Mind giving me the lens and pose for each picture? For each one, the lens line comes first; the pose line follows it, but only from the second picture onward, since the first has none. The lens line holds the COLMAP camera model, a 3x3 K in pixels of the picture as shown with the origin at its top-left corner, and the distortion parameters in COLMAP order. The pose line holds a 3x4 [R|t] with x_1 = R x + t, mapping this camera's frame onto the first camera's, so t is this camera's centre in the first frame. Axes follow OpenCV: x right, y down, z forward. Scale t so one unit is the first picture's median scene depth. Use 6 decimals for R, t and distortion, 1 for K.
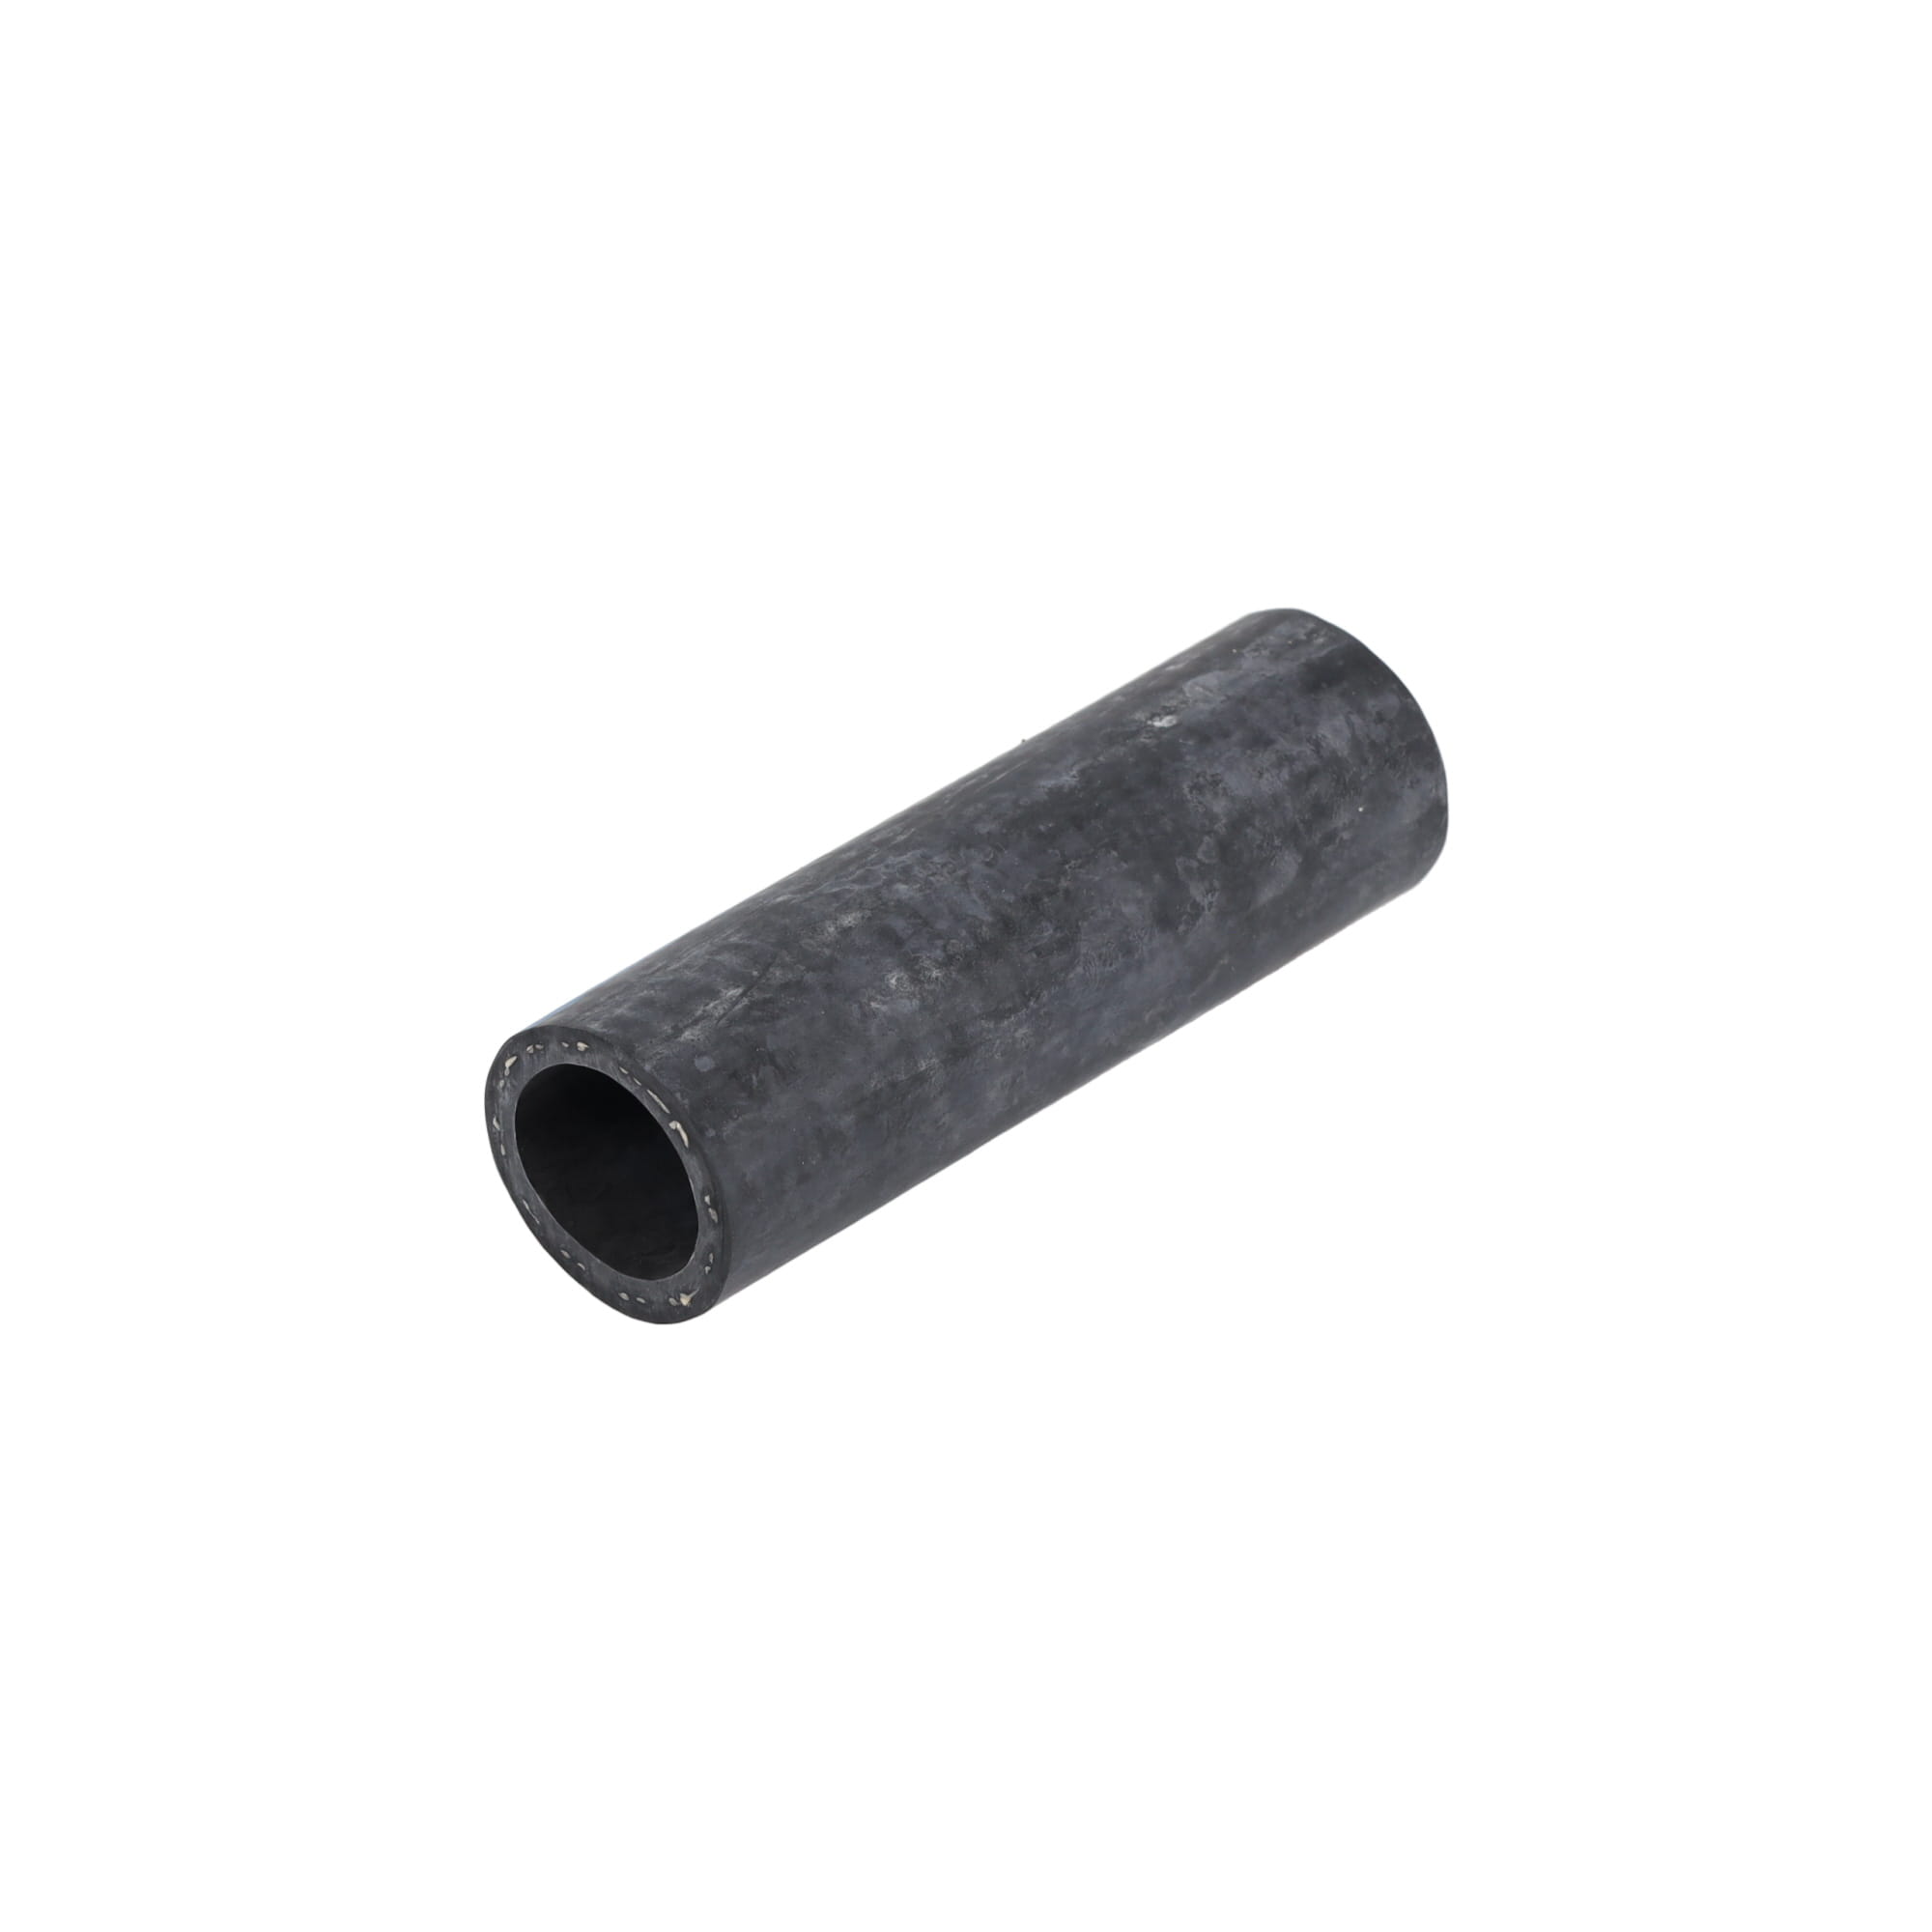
lens RADIAL K [[9277.2, 0, 966.0], [0, 9277.2, 966.0], [0, 0, 1]] dist [-0.141535, 0.262024]
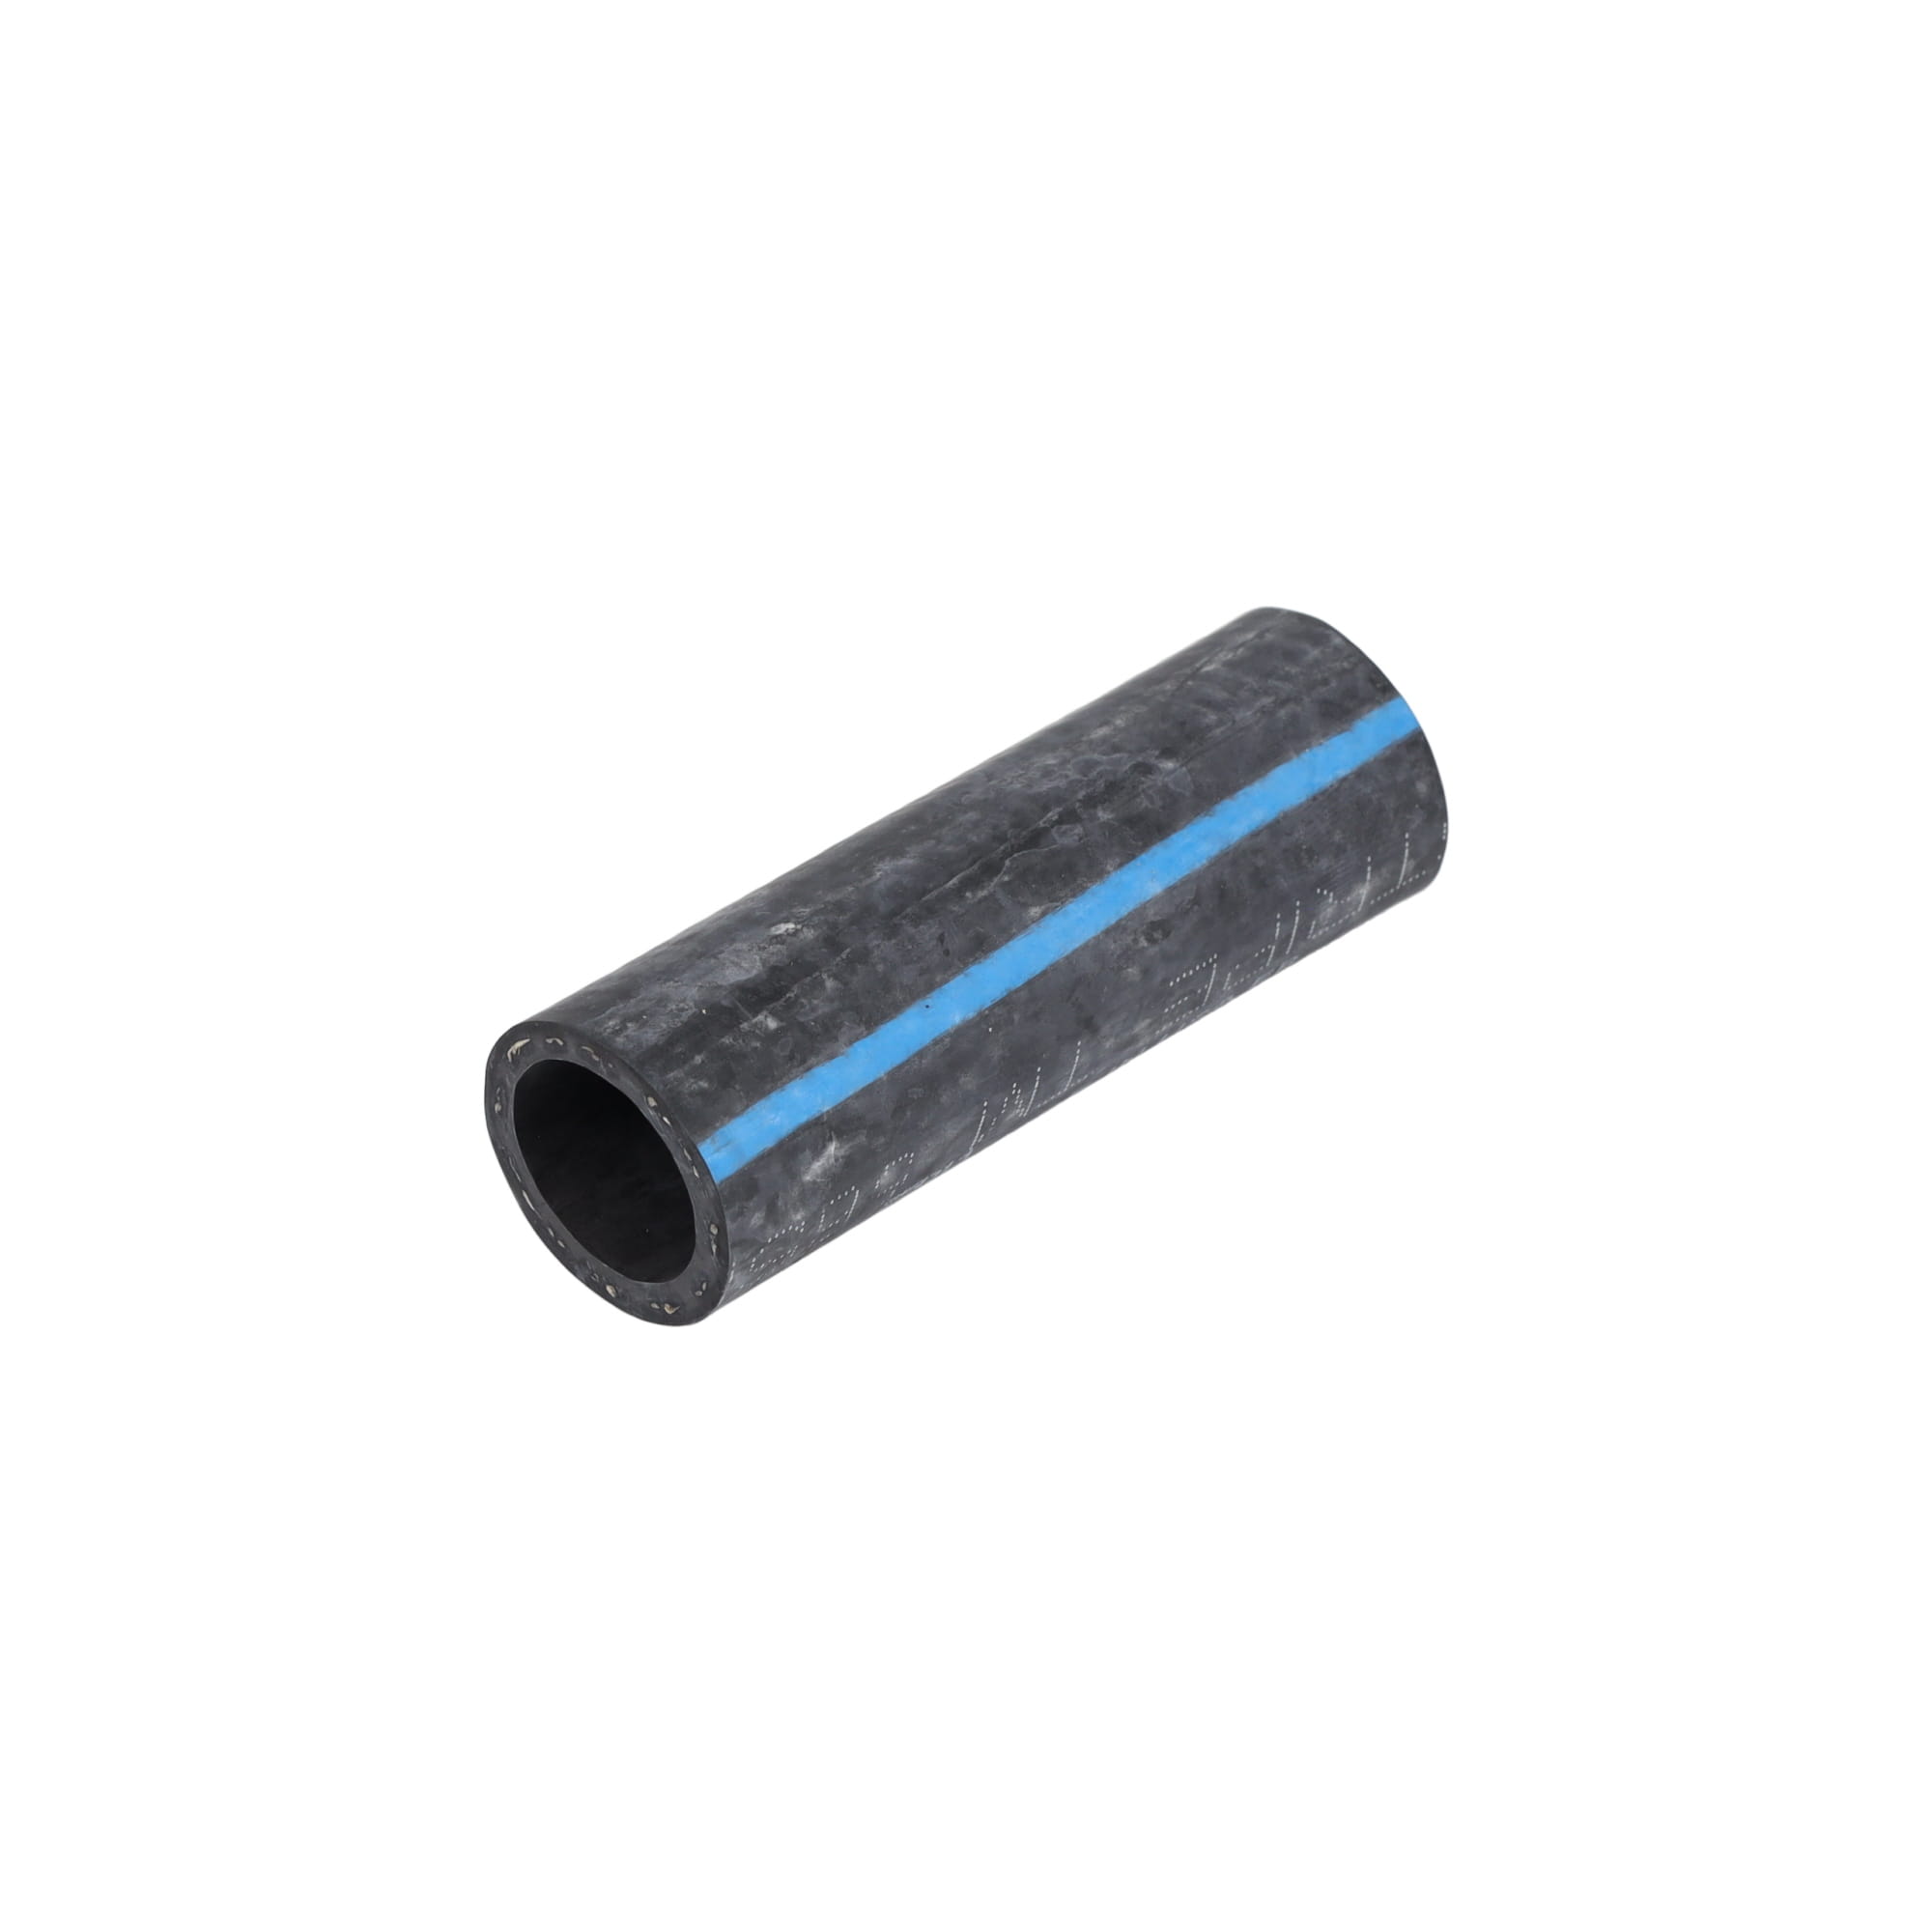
lens RADIAL K [[9277.2, 0, 966.0], [0, 9277.2, 966.0], [0, 0, 1]] dist [-0.141535, 0.262024]
pose [[-0.999946, -0.010317, -0.000958, 0.003218], [-0.004368, 0.335891, 0.941891, -0.957173], [-0.009396, 0.941844, -0.335918, 1.354268]]
